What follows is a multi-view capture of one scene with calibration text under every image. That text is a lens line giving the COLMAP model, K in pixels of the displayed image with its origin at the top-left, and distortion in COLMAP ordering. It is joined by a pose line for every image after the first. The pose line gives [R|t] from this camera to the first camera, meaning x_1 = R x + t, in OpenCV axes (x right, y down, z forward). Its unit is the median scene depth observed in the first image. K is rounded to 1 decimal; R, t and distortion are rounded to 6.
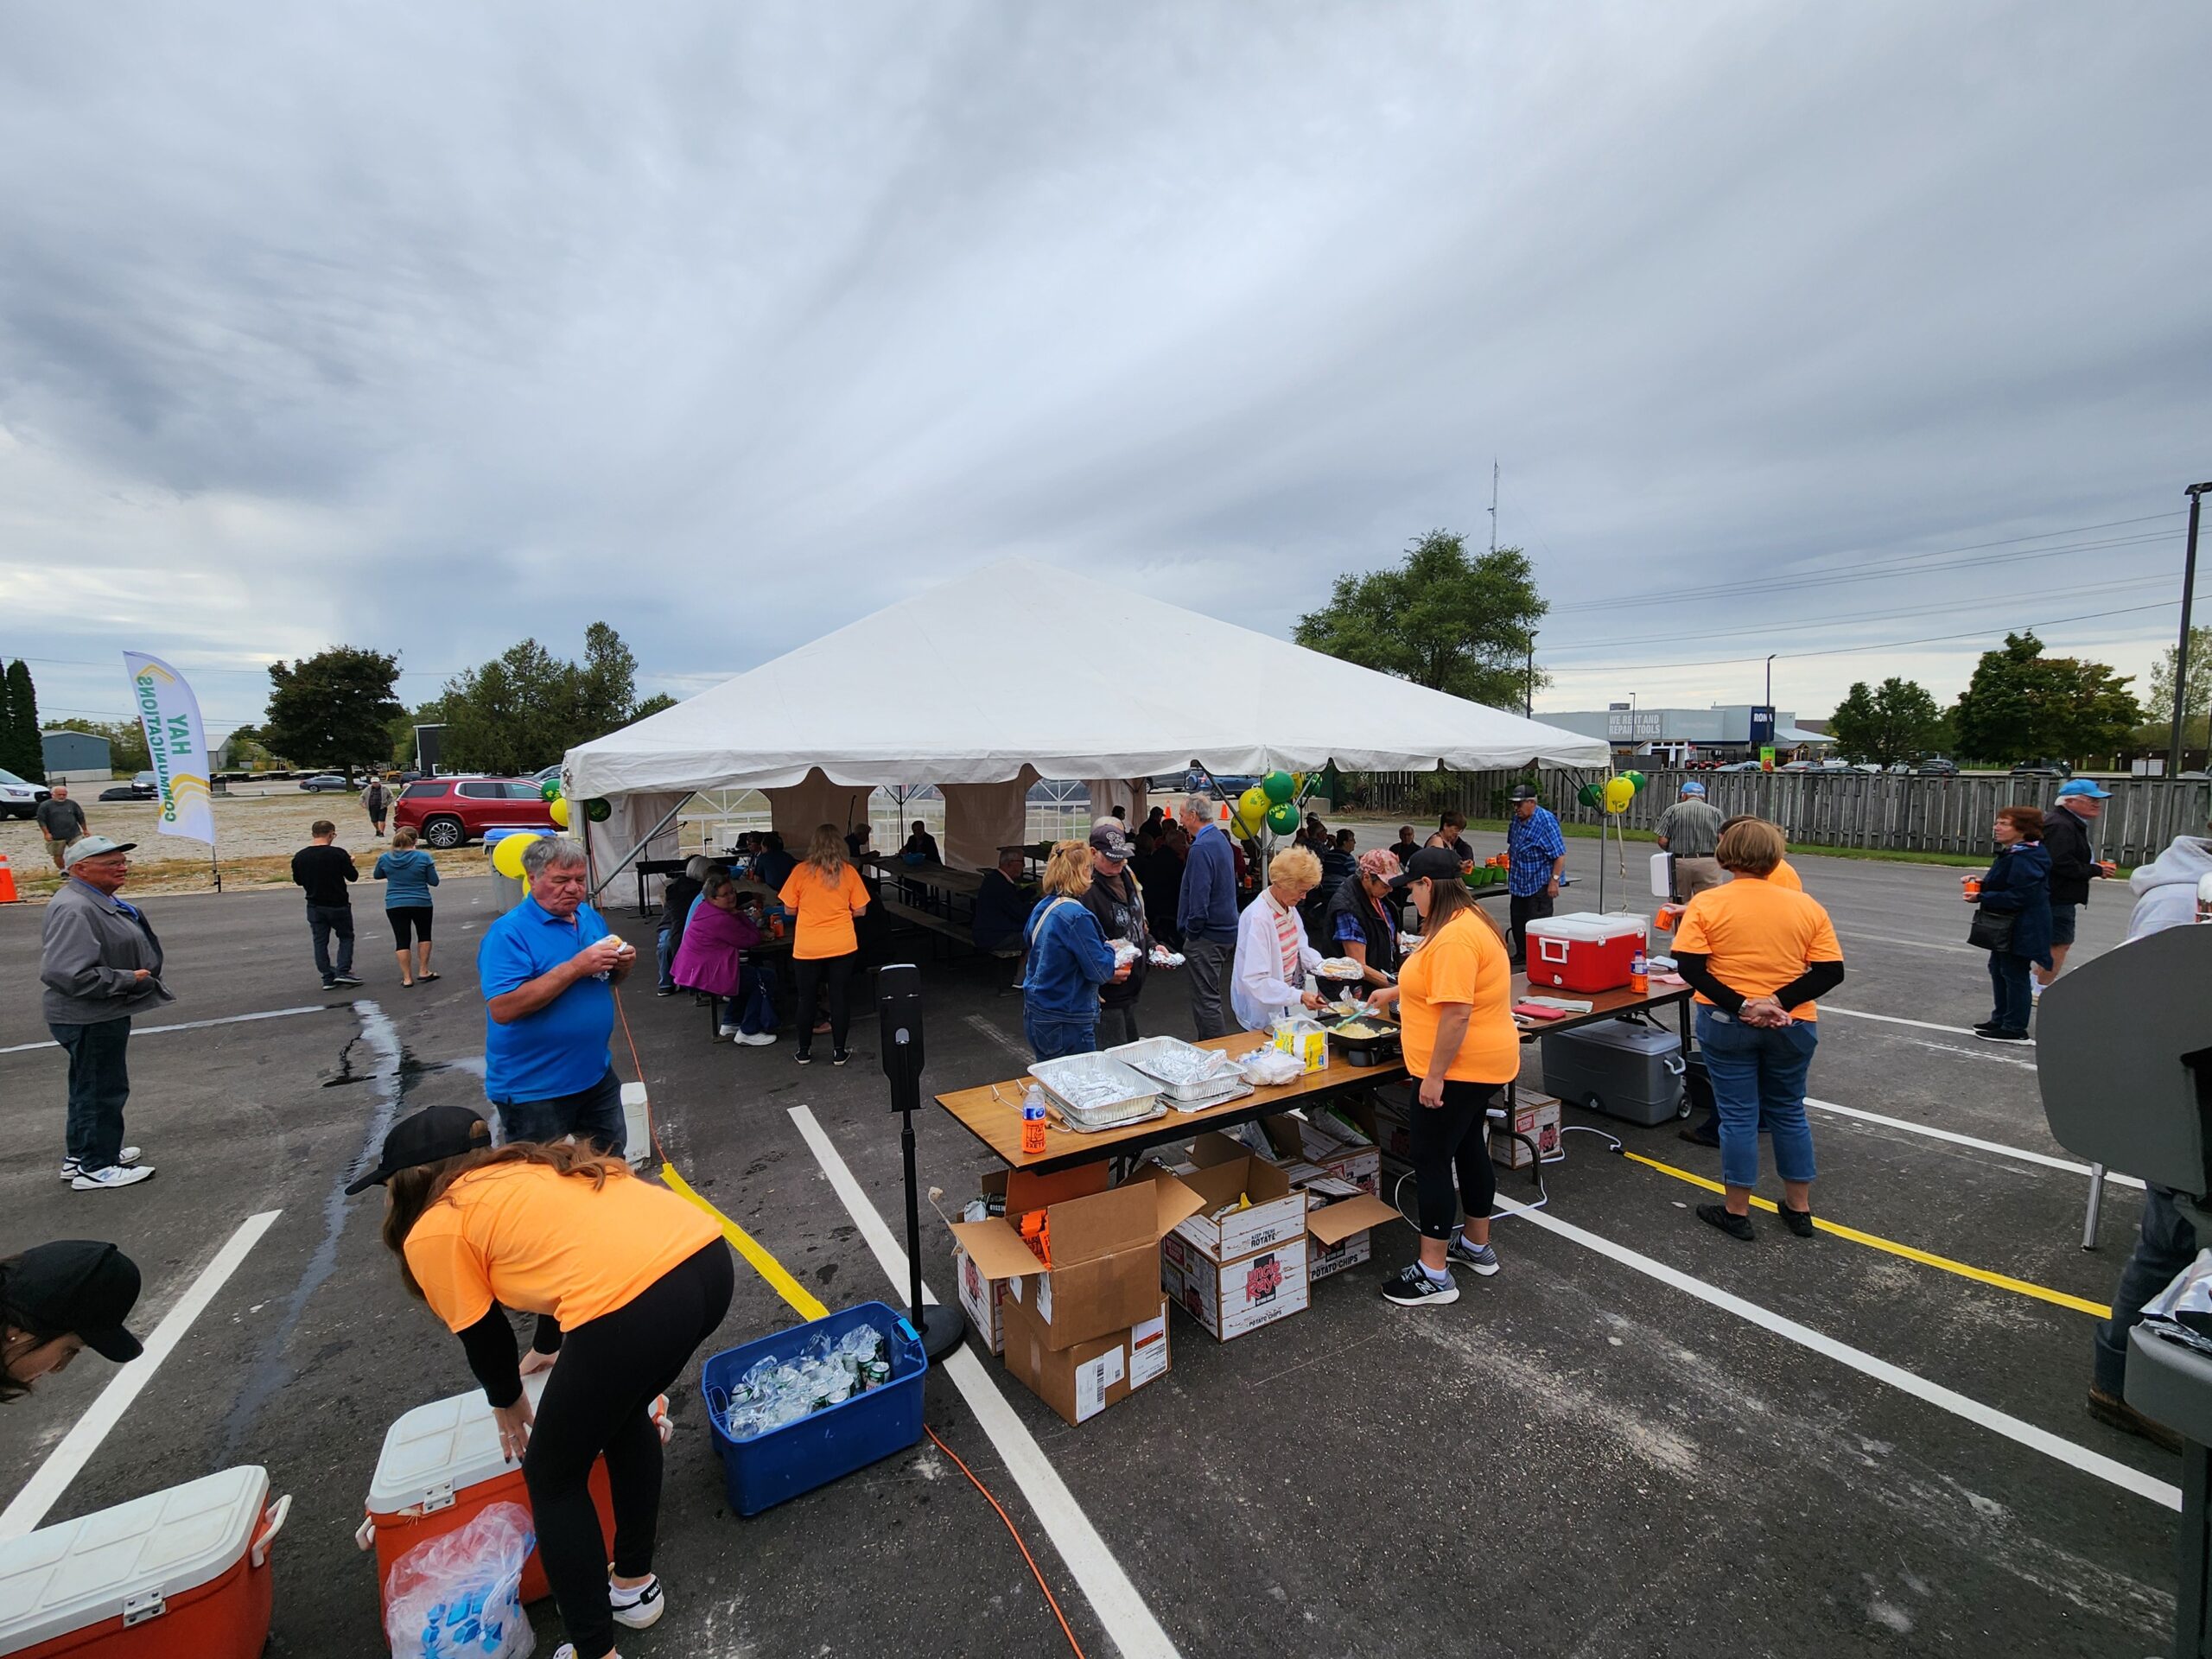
lens RADIAL K [[887.8, 0, 1106.4], [0, 887.8, 819.3], [0, 0, 1]] dist [-0.011350, 0.000385]
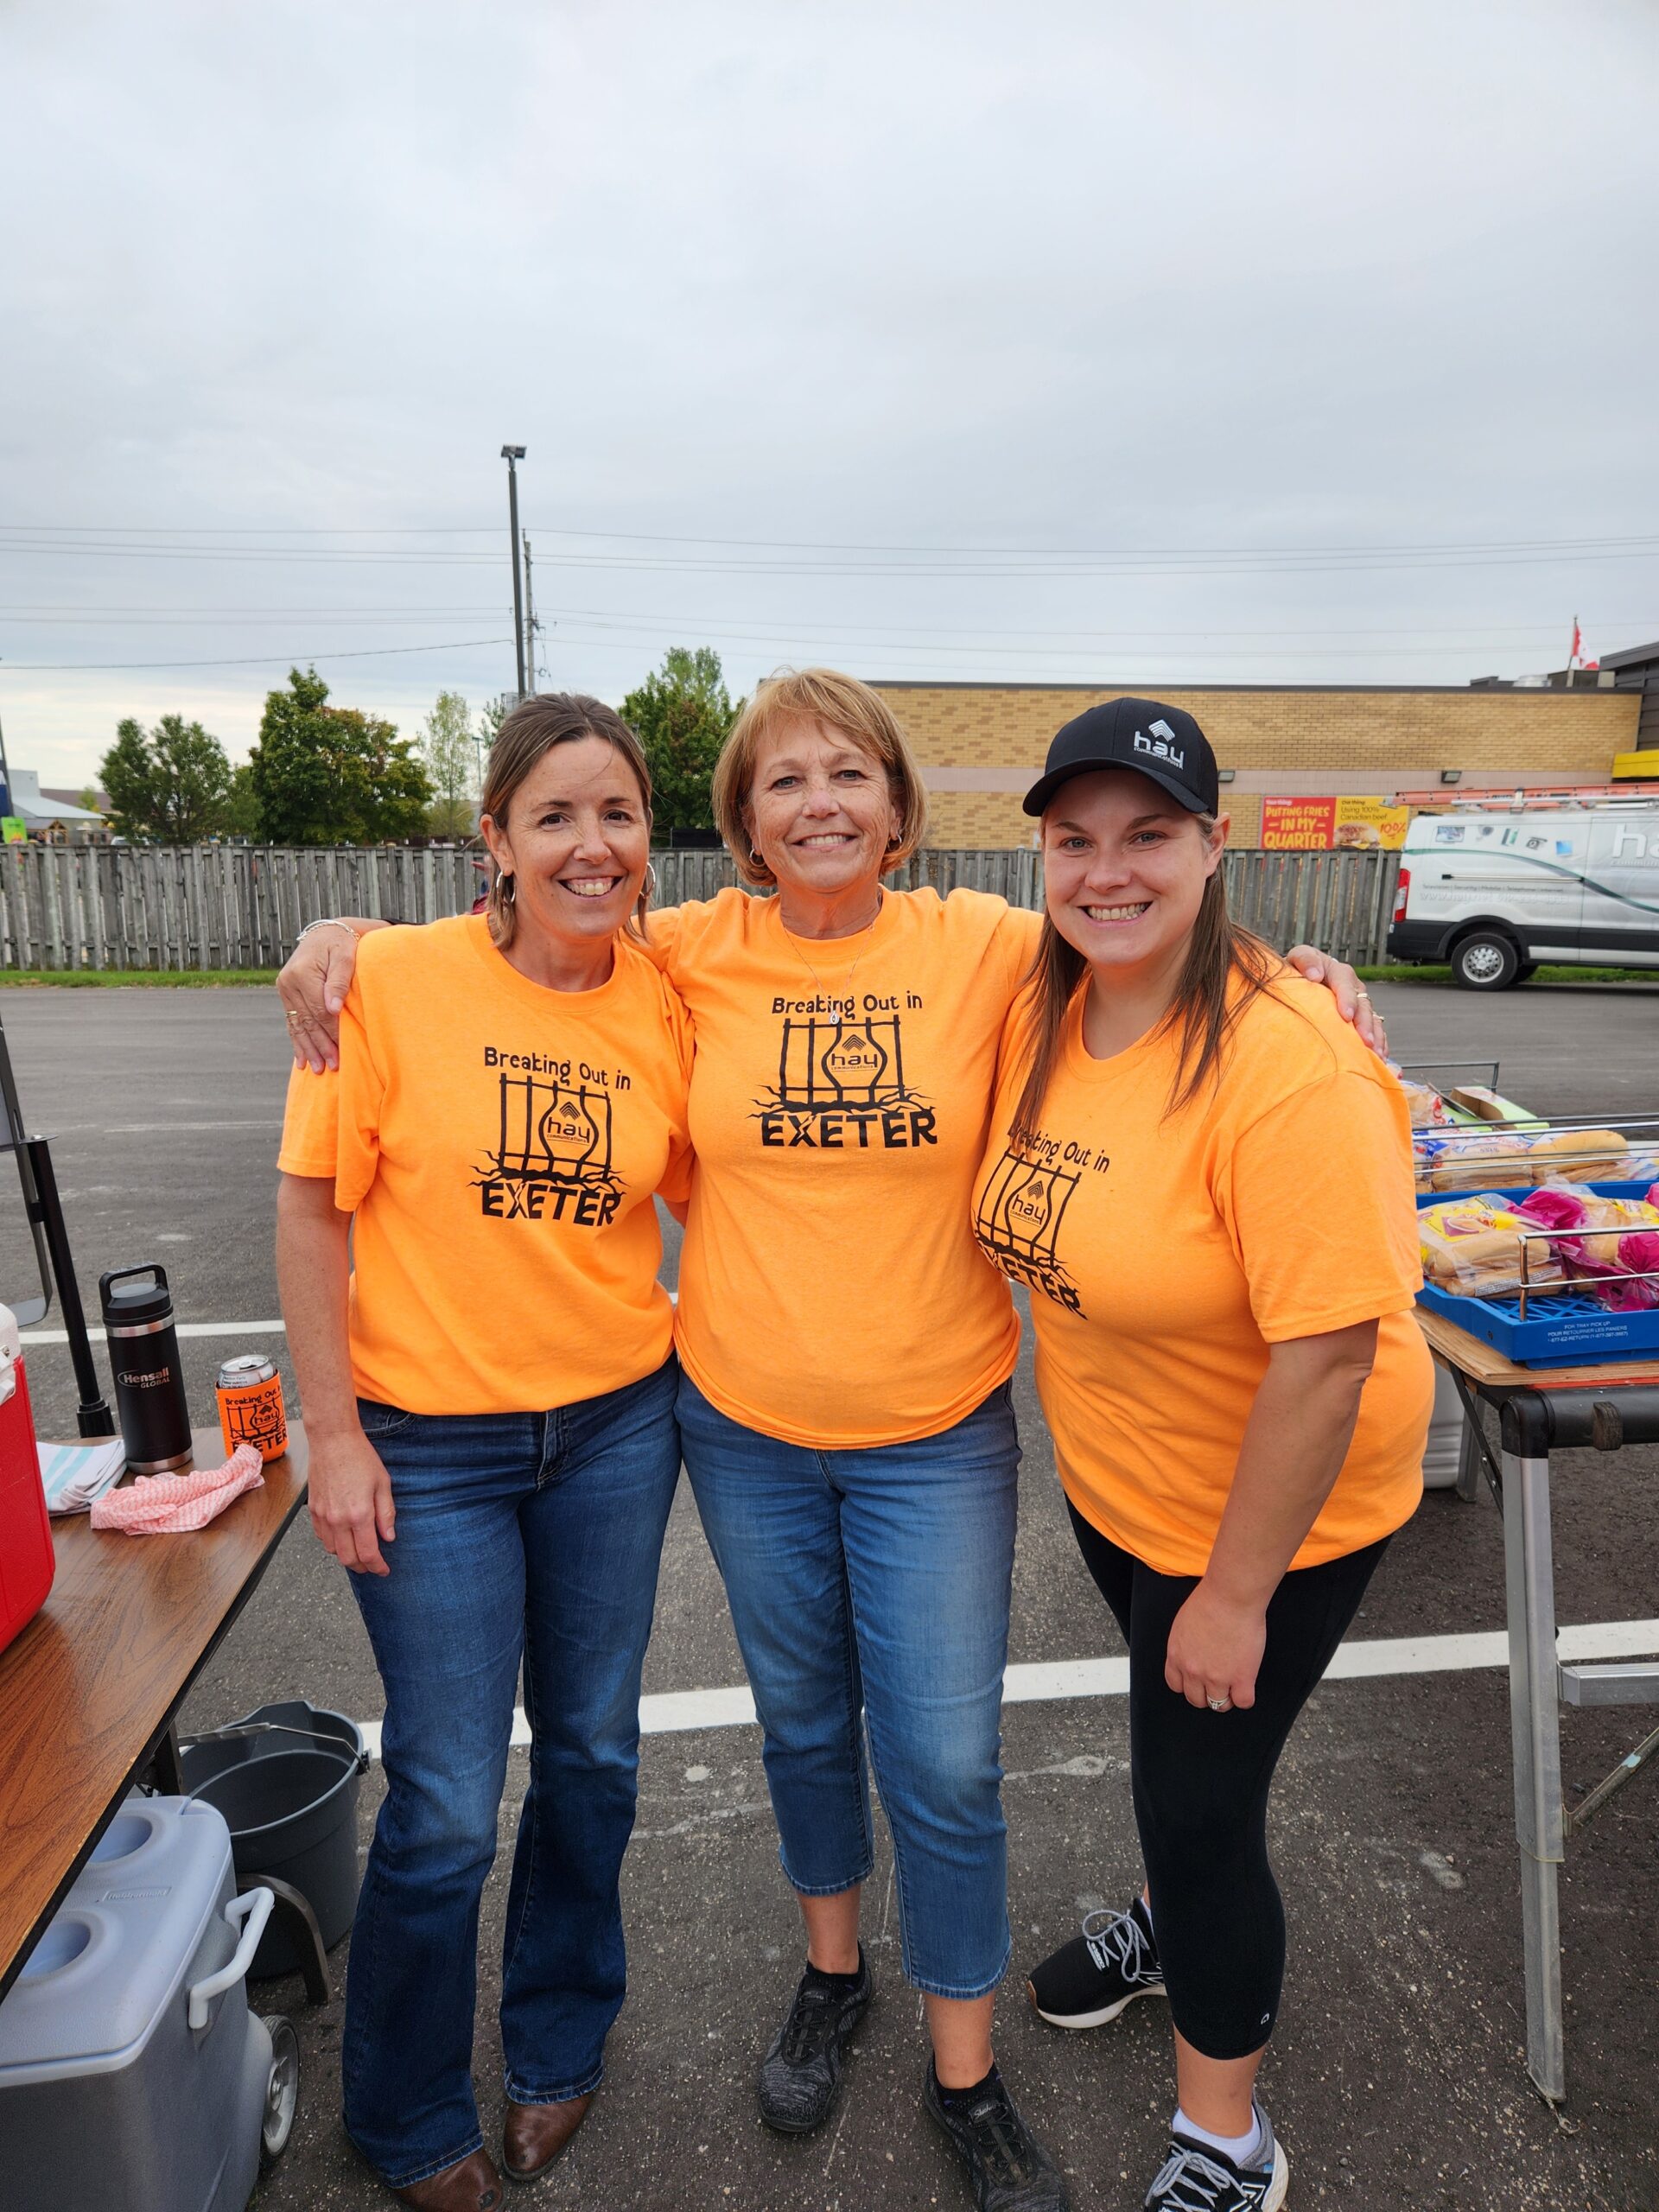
lens RADIAL K [[1468.1, 0, 800.6], [0, 1468.1, 1159.8], [0, 0, 1]] dist [0.063847, -0.053310]
pose [[0.431887, -0.181307, 0.883517, 0.066850], [0.059685, 0.983185, 0.172584, 0.006718], [-0.899951, -0.021804, 0.435446, 0.113318]]
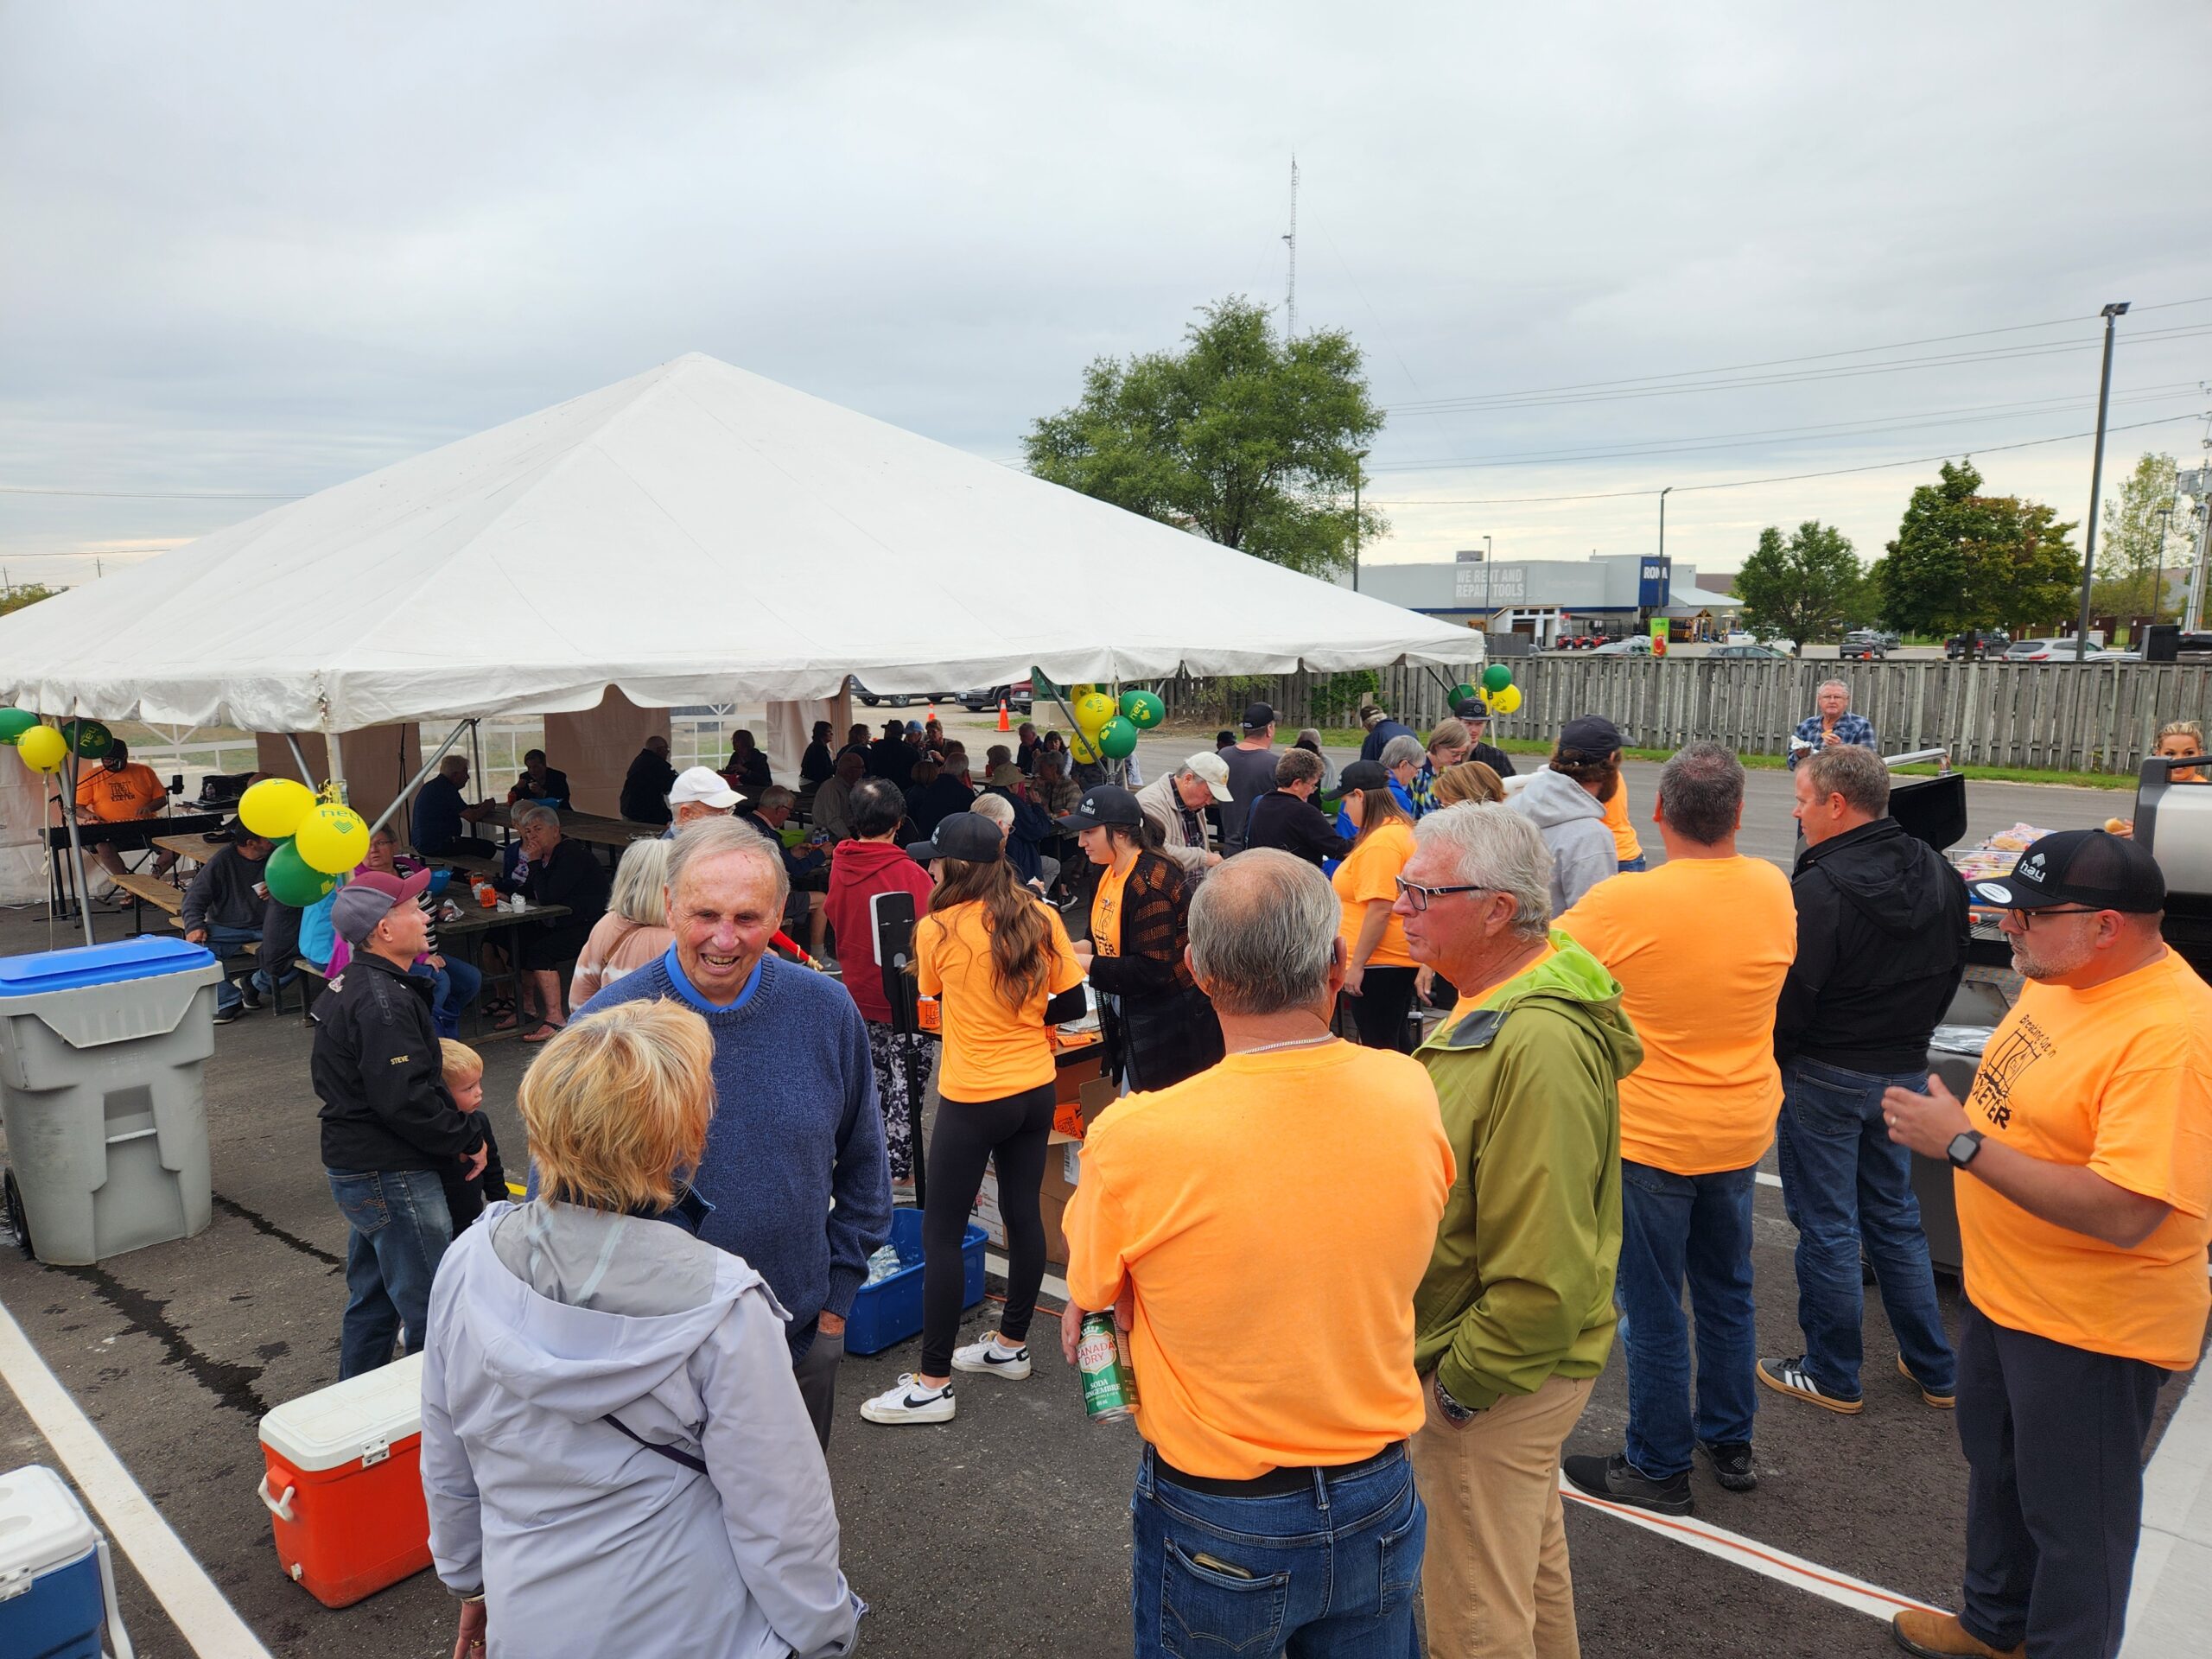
lens RADIAL K [[1468.1, 0, 1103.4], [0, 1468.1, 834.1], [0, 0, 1]] dist [0.063847, -0.053310]
pose [[0.959679, -0.041781, 0.277977, -0.044783], [0.023335, 0.997320, 0.069340, -0.001133], [-0.280129, -0.060057, 0.958082, -0.064124]]
